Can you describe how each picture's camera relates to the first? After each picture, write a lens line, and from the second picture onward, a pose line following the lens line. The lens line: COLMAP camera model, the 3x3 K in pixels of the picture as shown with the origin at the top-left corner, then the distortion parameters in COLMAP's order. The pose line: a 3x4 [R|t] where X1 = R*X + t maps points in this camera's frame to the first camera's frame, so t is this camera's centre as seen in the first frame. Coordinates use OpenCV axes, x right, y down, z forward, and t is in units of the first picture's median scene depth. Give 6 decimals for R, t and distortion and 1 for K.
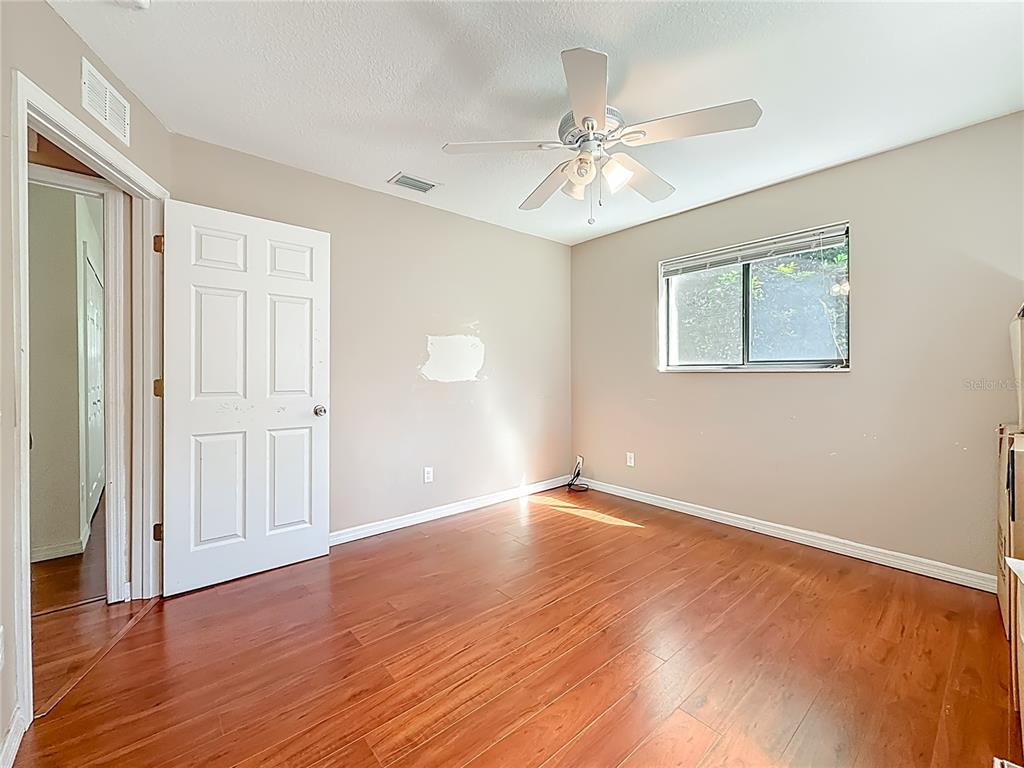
lens RADIAL K [[426.8, 0, 515.1], [0, 426.8, 374.2], [0, 0, 1]] dist [0.001632, -0.000173]
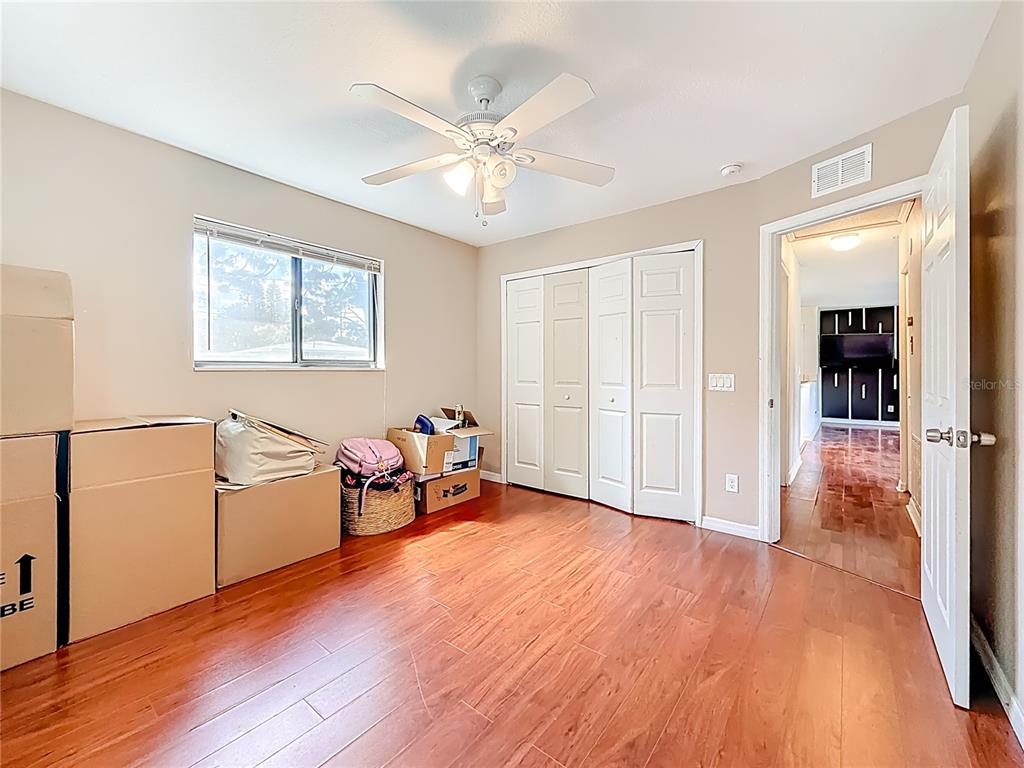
lens RADIAL K [[419.6, 0, 515.5], [0, 419.6, 371.7], [0, 0, 1]] dist [-0.001530, 0.000132]
pose [[-0.982082, 0.005043, -0.188387, 0.201777], [0.003623, 0.999962, 0.007881, -0.006958], [0.188420, 0.007058, -0.982063, 1.362866]]
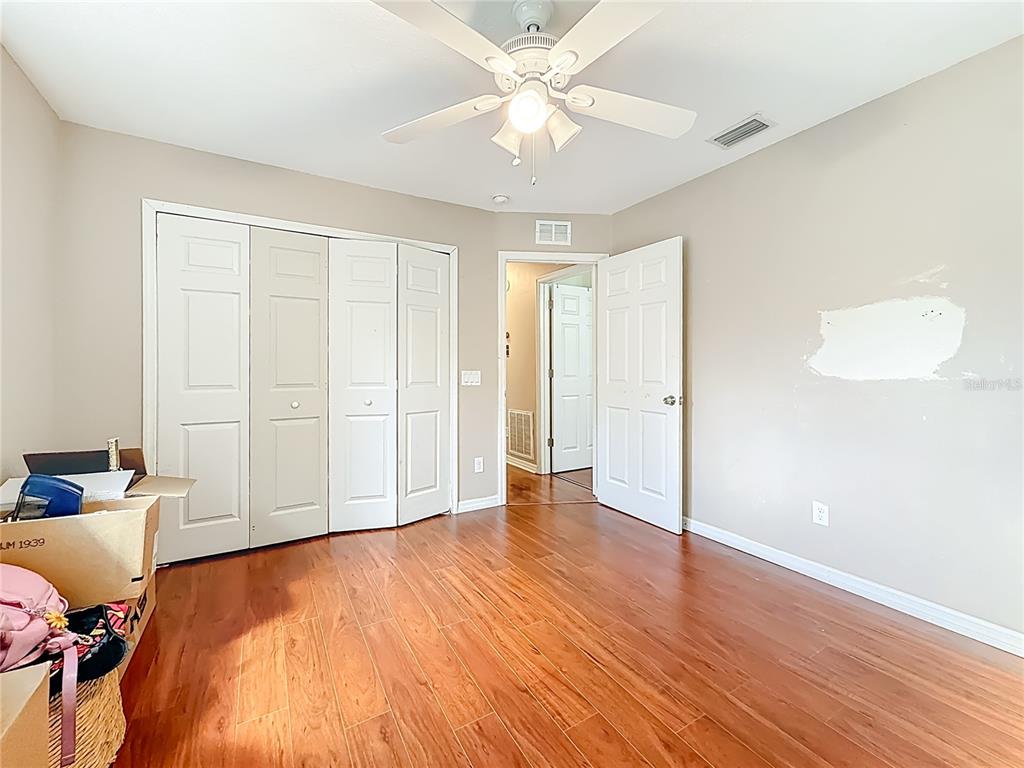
lens RADIAL K [[425.9, 0, 510.8], [0, 425.9, 366.5], [0, 0, 1]] dist [0.000760, -0.000064]
pose [[-0.182573, 0.001880, -0.983190, 0.668813], [0.001550, 0.999997, 0.001624, -0.004658], [0.983191, -0.001227, -0.182576, 0.751507]]
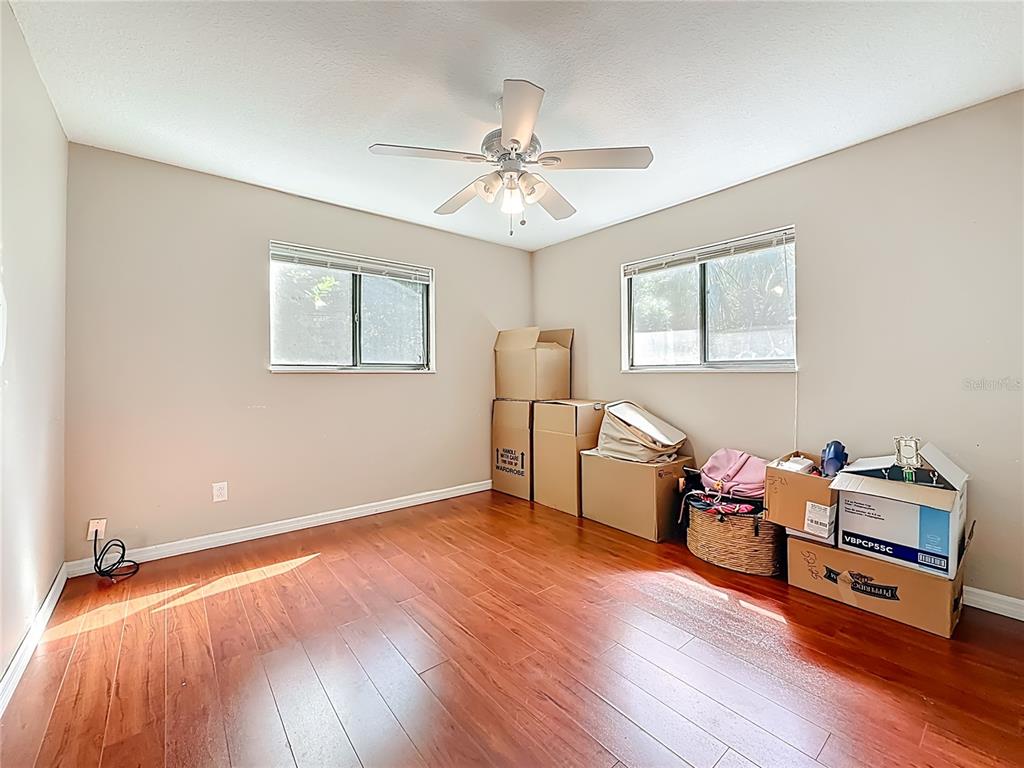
lens RADIAL K [[425.9, 0, 510.8], [0, 425.9, 366.5], [0, 0, 1]] dist [0.000760, -0.000064]
pose [[0.032684, 0.017955, 0.999304, -0.613416], [0.004547, 0.999826, -0.018113, 0.000073], [-0.999455, 0.005135, 0.032597, 0.657676]]
